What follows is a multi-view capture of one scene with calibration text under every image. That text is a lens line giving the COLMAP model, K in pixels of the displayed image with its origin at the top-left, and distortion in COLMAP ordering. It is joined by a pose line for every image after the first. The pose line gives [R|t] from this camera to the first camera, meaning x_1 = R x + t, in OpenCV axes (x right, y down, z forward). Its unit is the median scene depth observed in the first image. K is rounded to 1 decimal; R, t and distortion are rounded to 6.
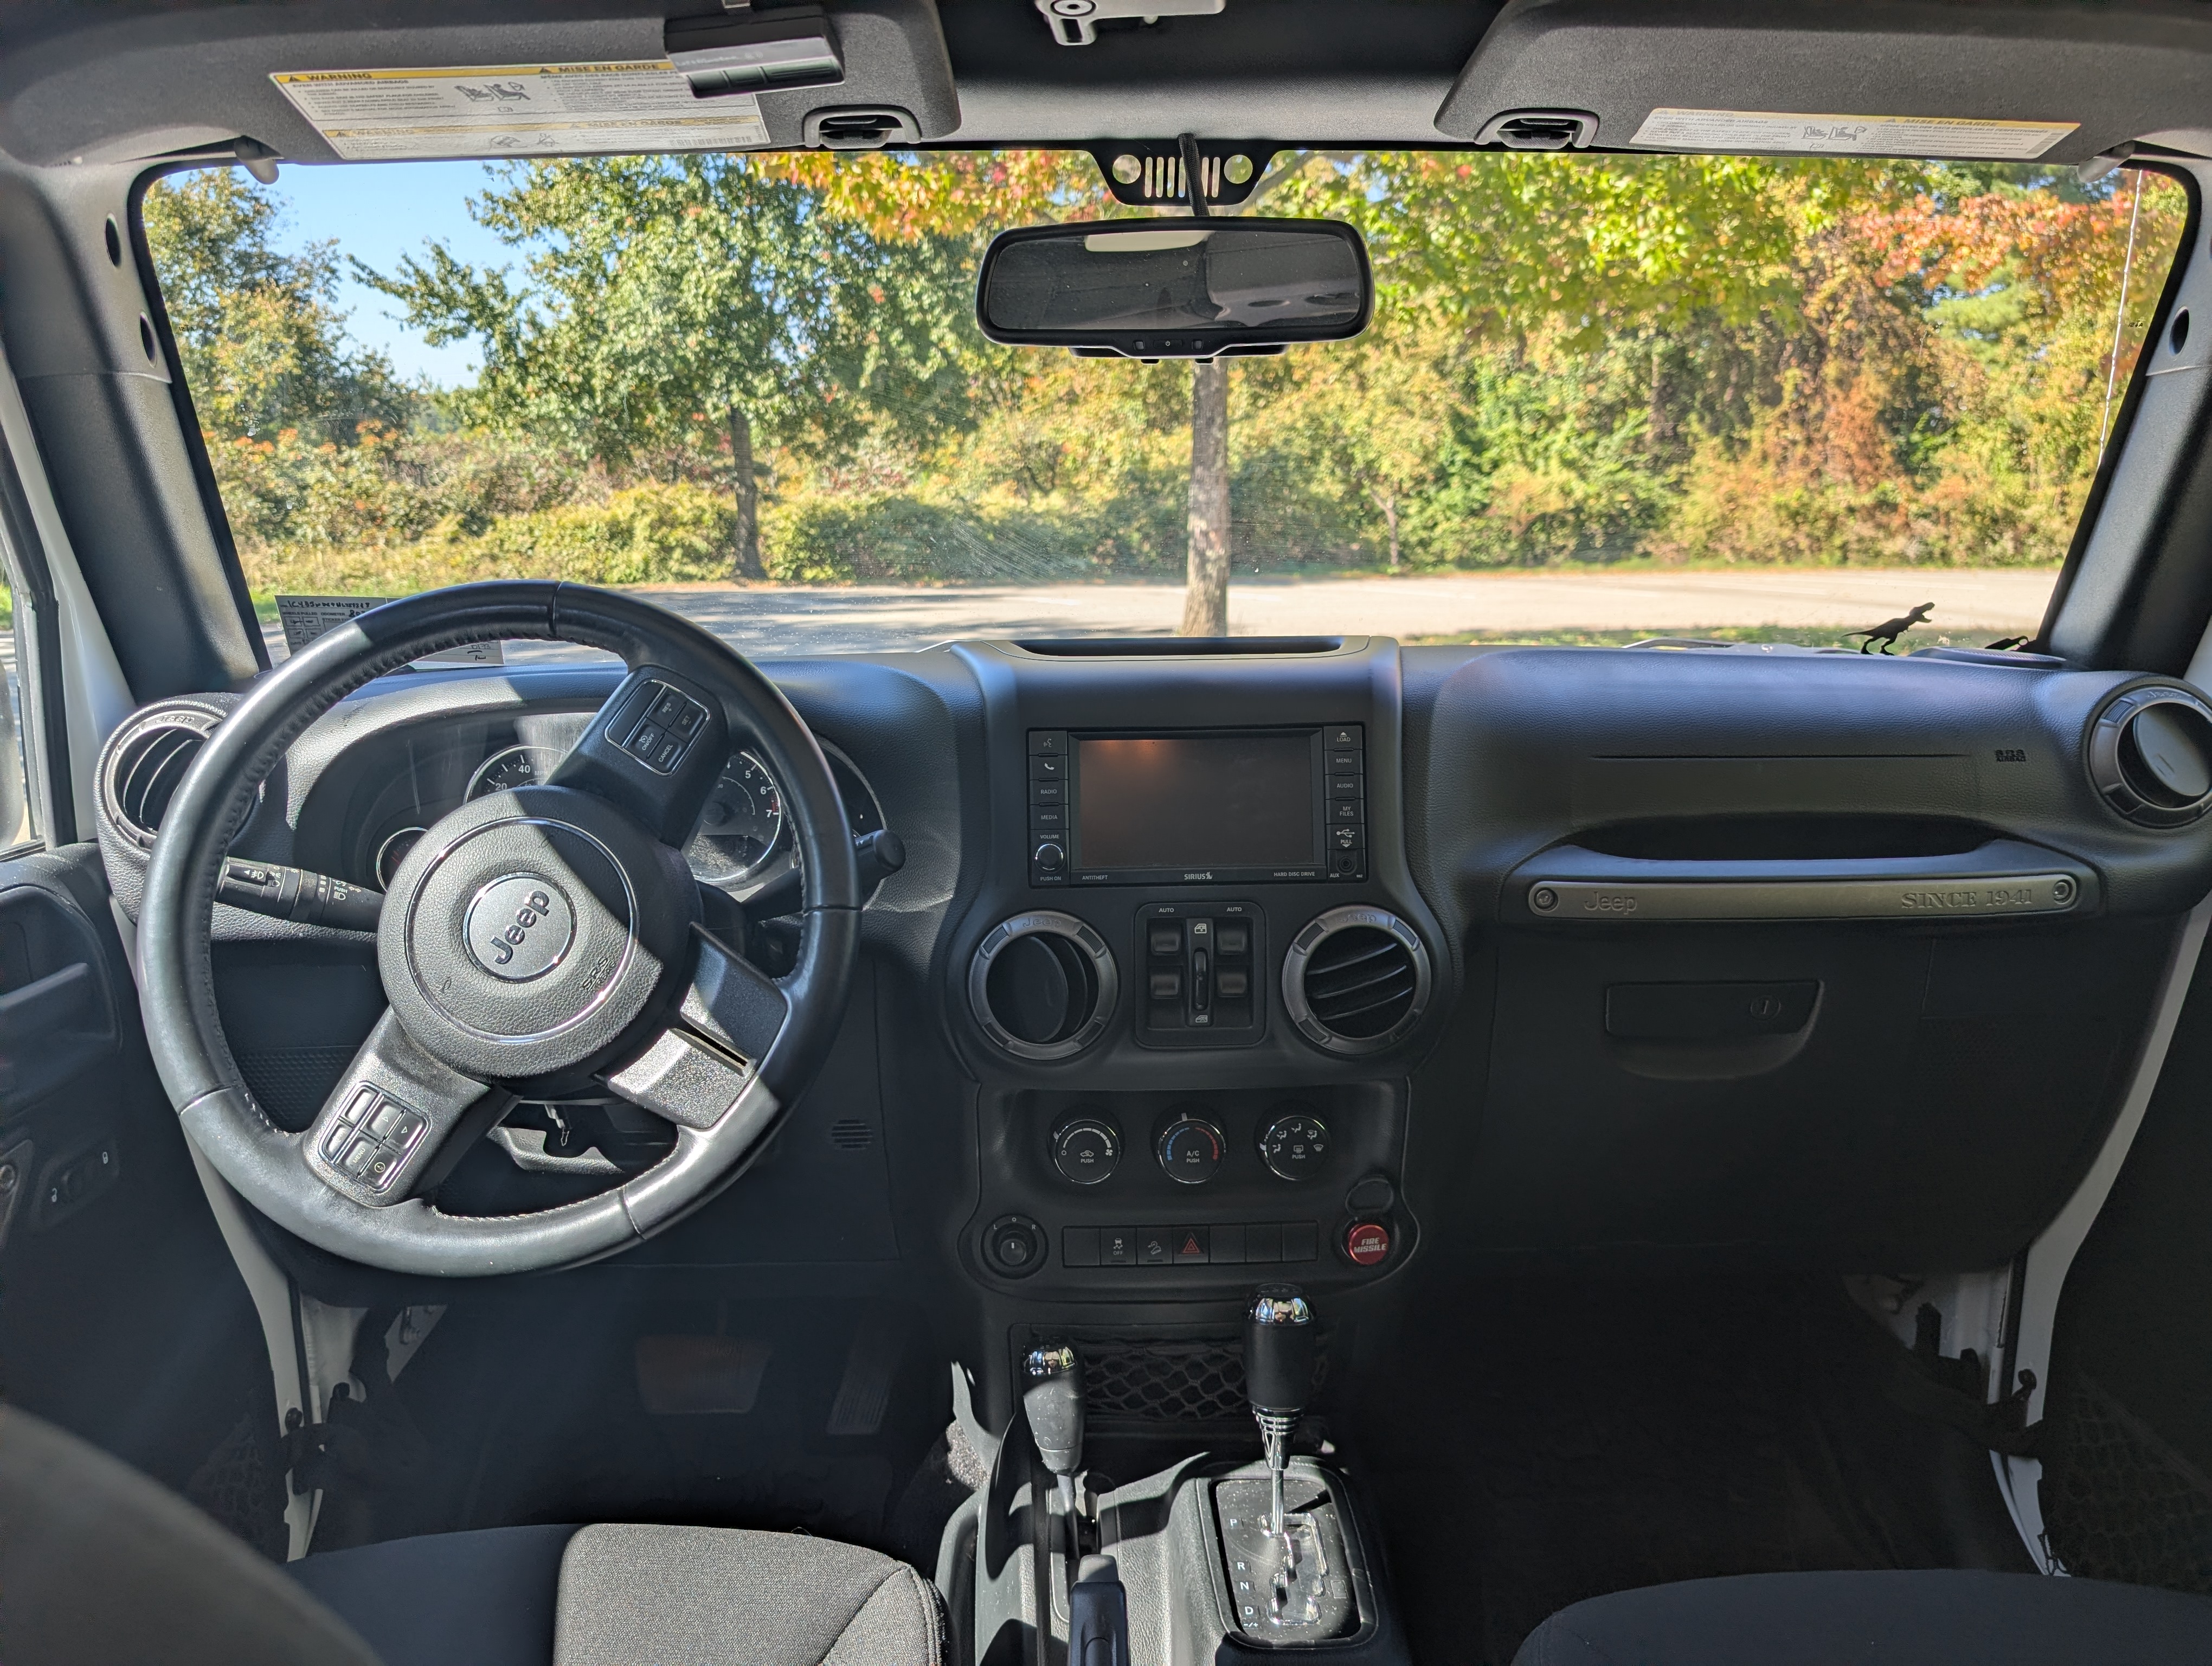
lens RADIAL K [[1569.6, 0, 1096.9], [0, 1569.6, 828.6], [0, 0, 1]] dist [0.009257, -0.017235]
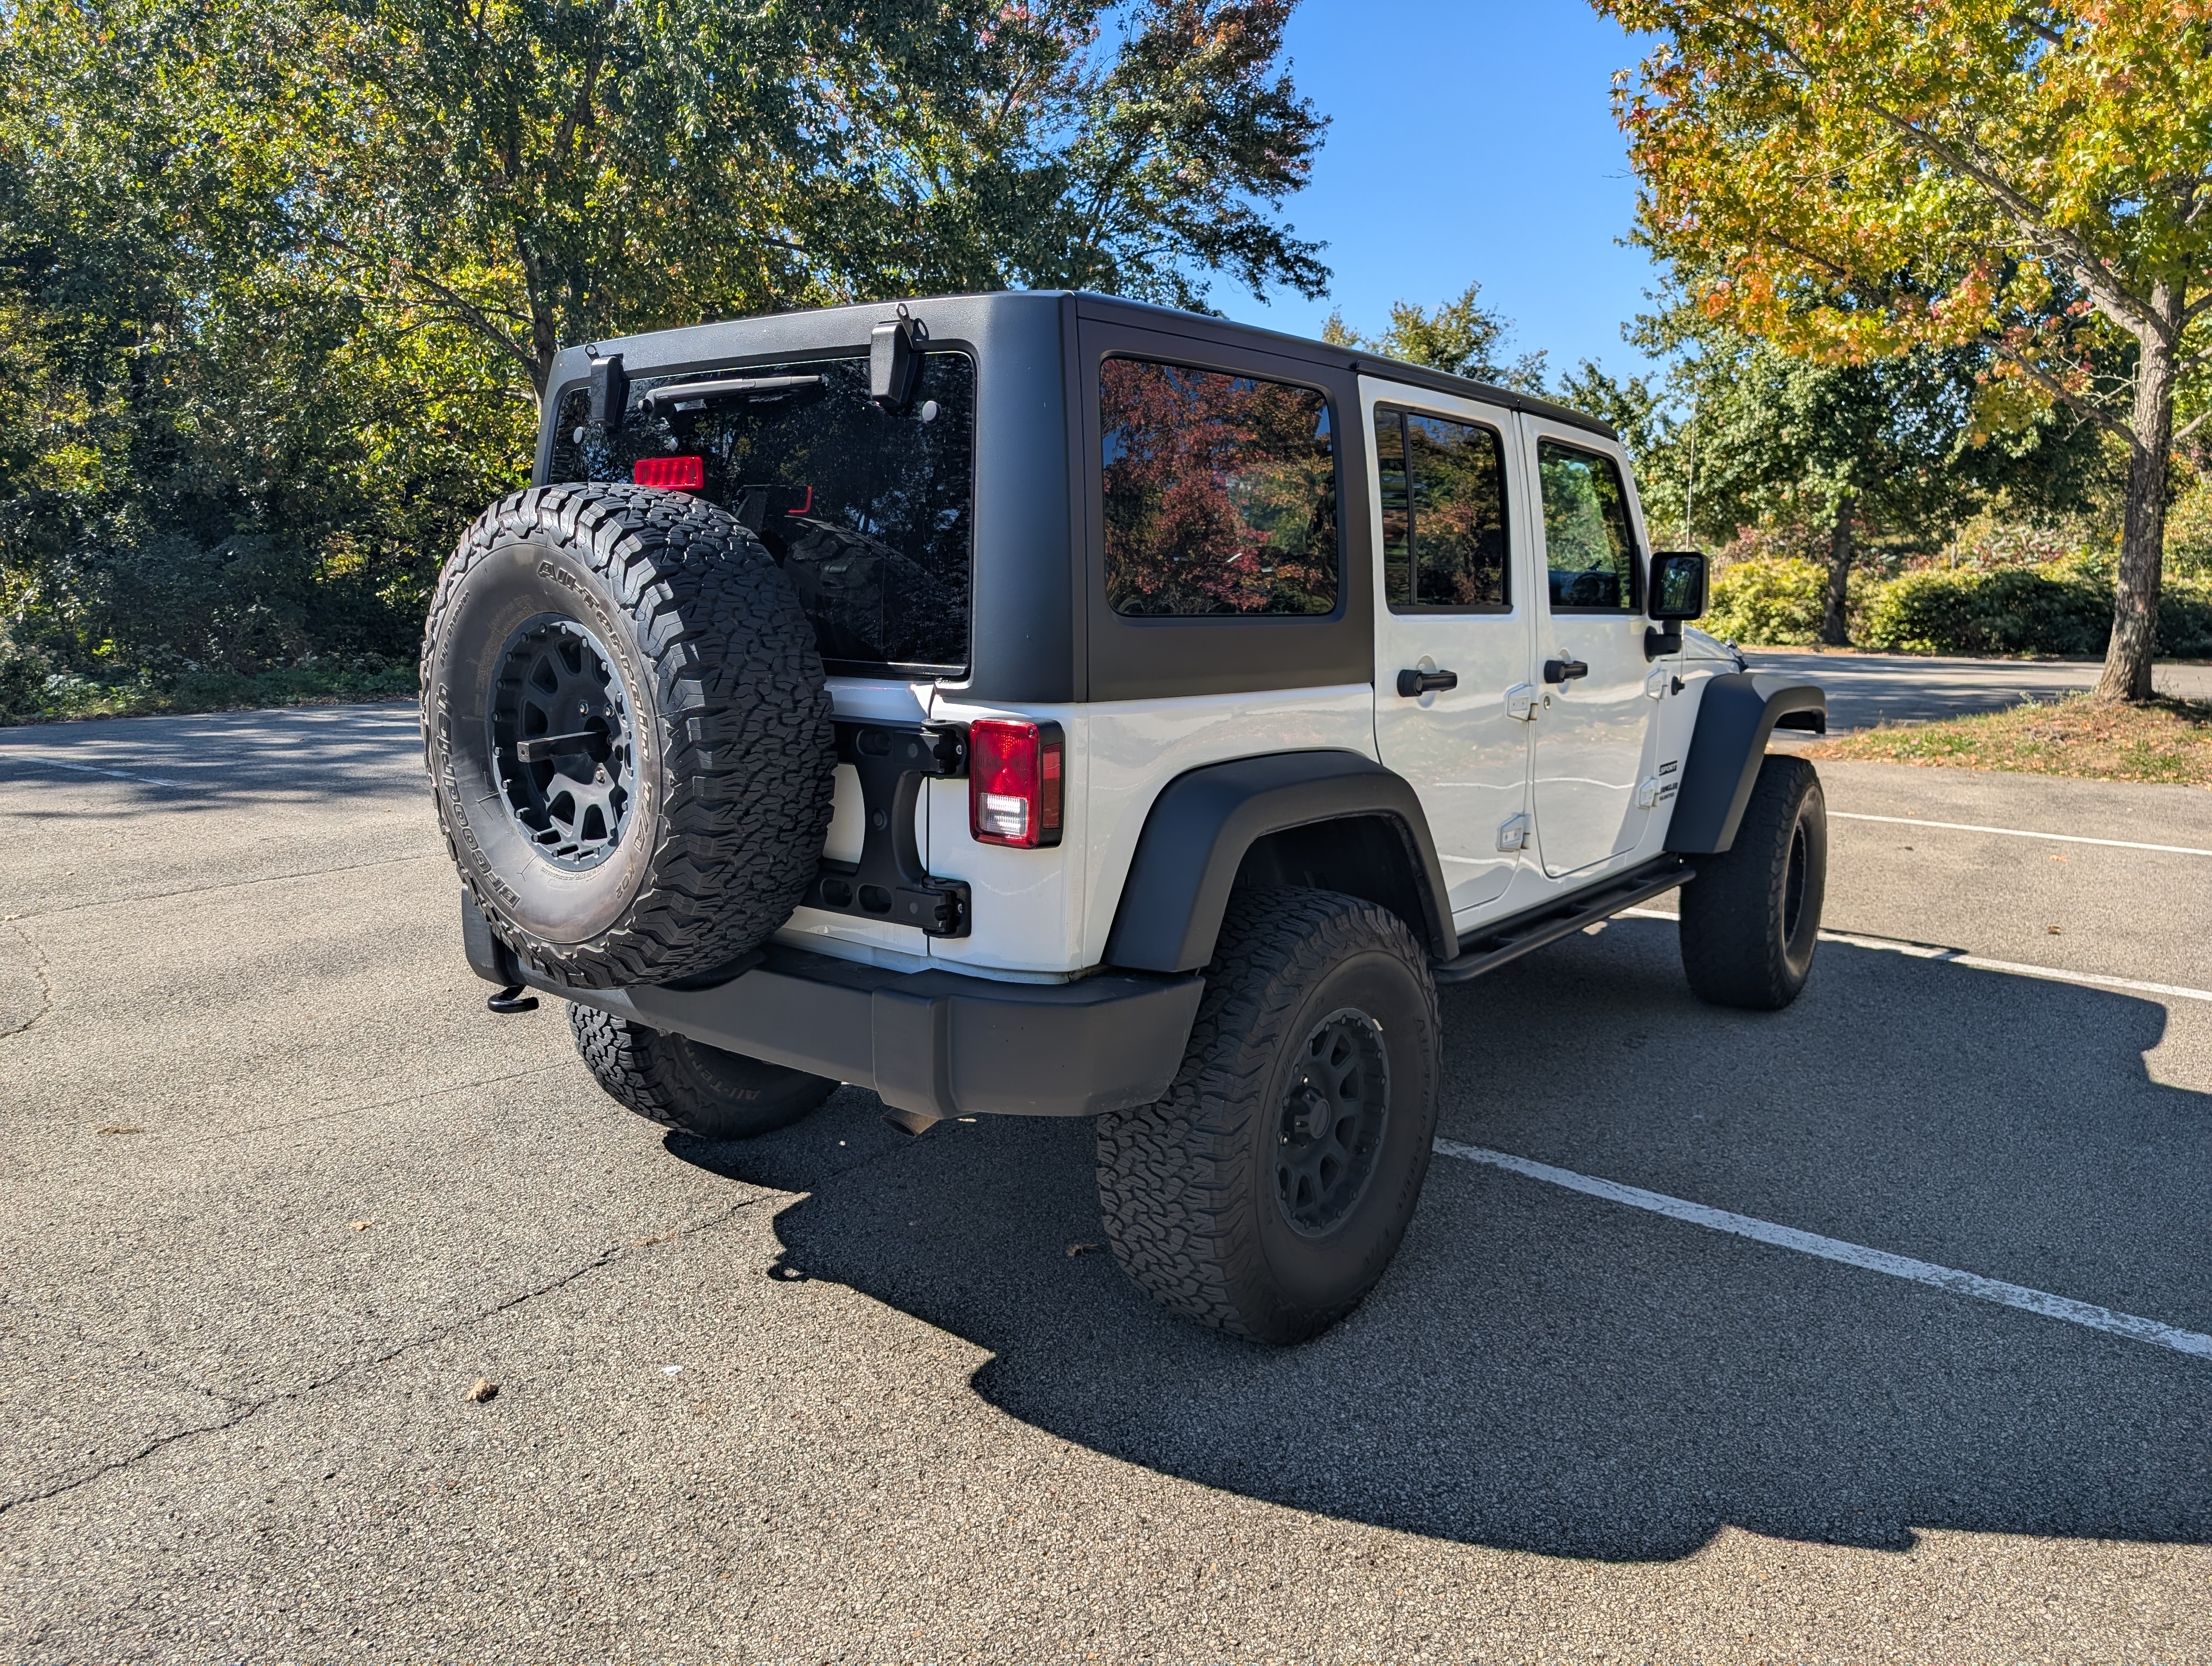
lens RADIAL K [[1569.6, 0, 1096.9], [0, 1569.6, 828.6], [0, 0, 1]] dist [0.009257, -0.017235]
pose [[0.754776, 0.117345, -0.645402, 0.098222], [-0.148008, 0.988963, 0.006719, 0.029275], [0.639067, 0.090453, 0.763814, -0.120698]]
